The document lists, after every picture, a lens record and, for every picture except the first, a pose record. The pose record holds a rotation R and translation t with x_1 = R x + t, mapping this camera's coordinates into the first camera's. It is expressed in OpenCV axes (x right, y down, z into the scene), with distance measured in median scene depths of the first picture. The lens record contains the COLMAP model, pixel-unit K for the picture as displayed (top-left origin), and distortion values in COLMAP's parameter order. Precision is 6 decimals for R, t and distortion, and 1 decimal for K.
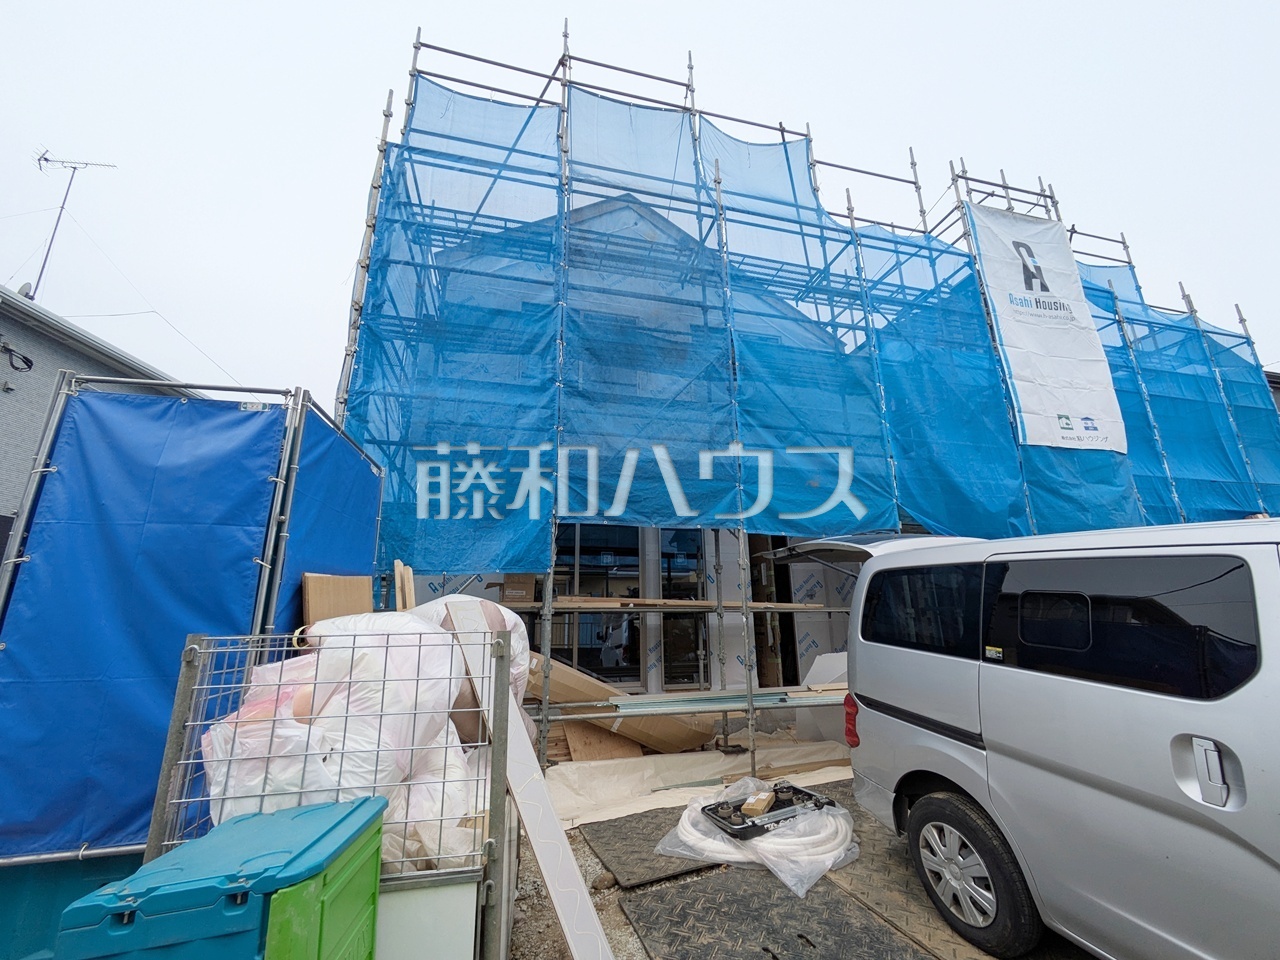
lens RADIAL K [[505.5, 0, 637.7], [0, 505.5, 476.4], [0, 0, 1]] dist [-0.003035, 0.001077]
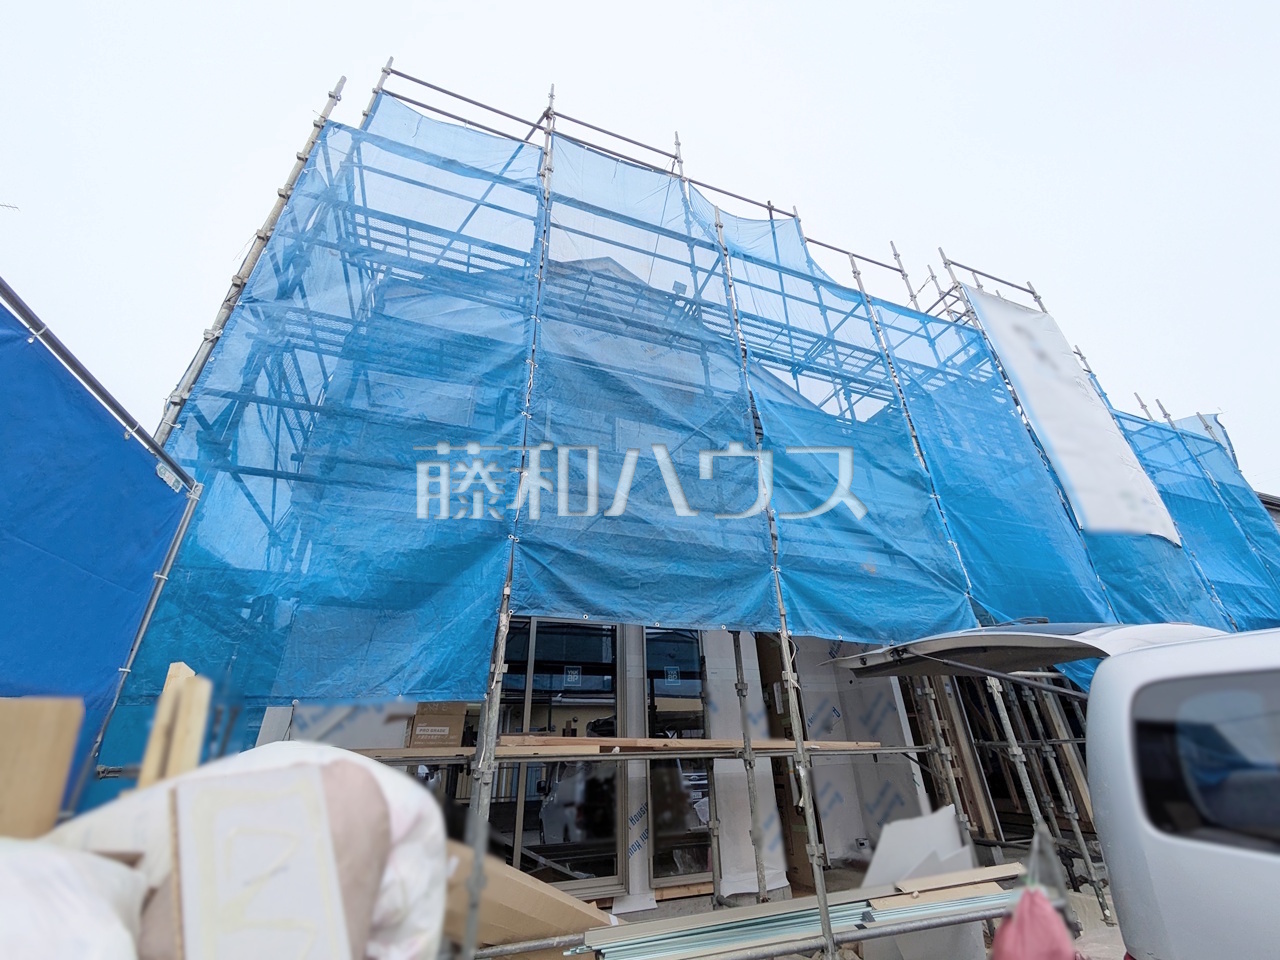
lens RADIAL K [[505.5, 0, 641.6], [0, 505.5, 477.3], [0, 0, 1]] dist [-0.003035, 0.001077]
pose [[0.992810, 0.041837, 0.112149, -0.054555], [-0.015279, 0.973559, -0.227926, 0.050300], [-0.118719, 0.224574, 0.967198, 0.234999]]
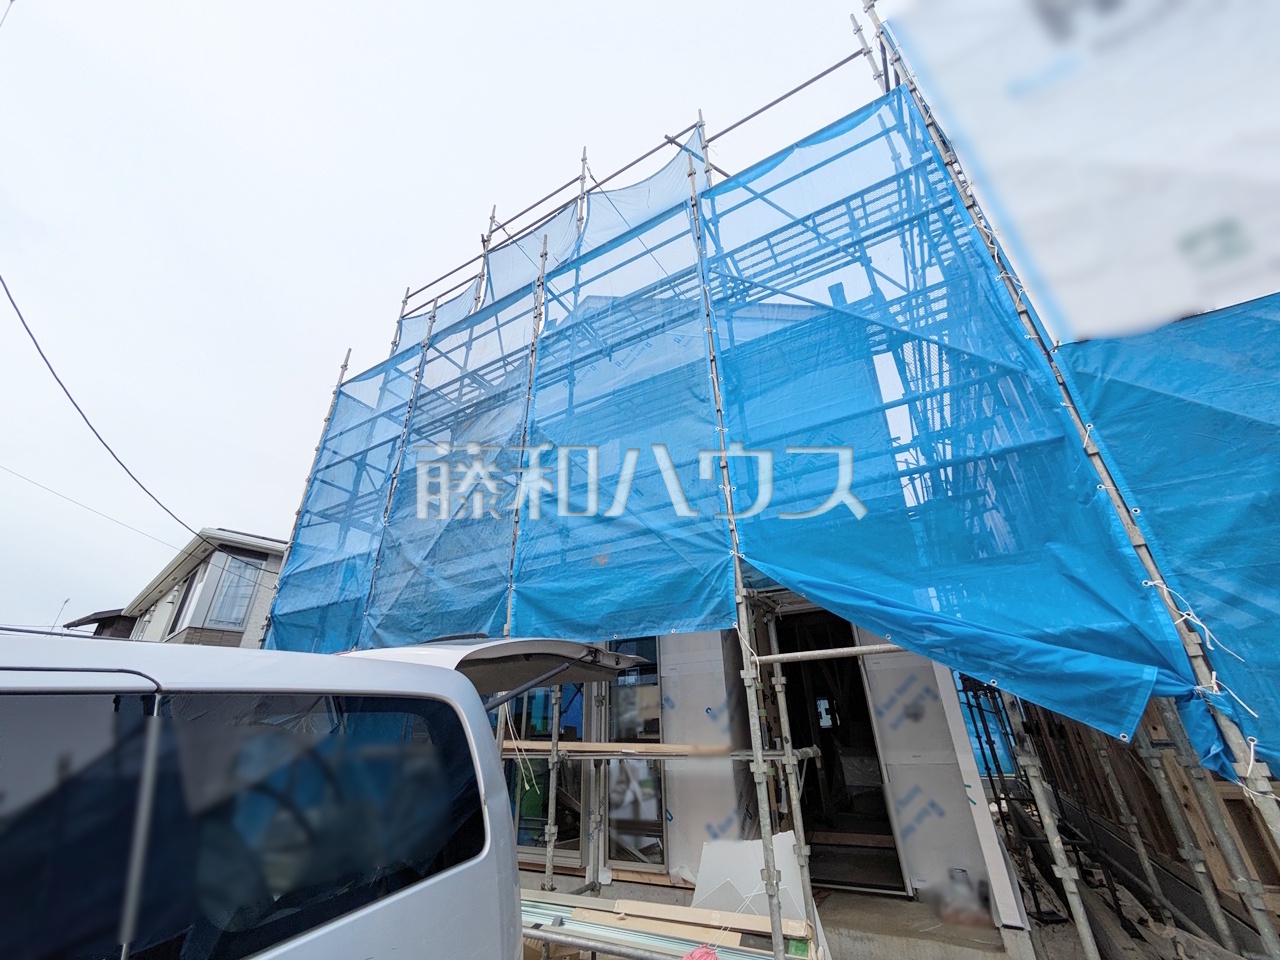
lens RADIAL K [[505.5, 0, 638.1], [0, 505.5, 482.4], [0, 0, 1]] dist [-0.003035, 0.001077]
pose [[0.731103, -0.318828, -0.603190, 0.659119], [0.201055, 0.945516, -0.256080, 0.081101], [0.651970, 0.065946, 0.755371, 0.405078]]
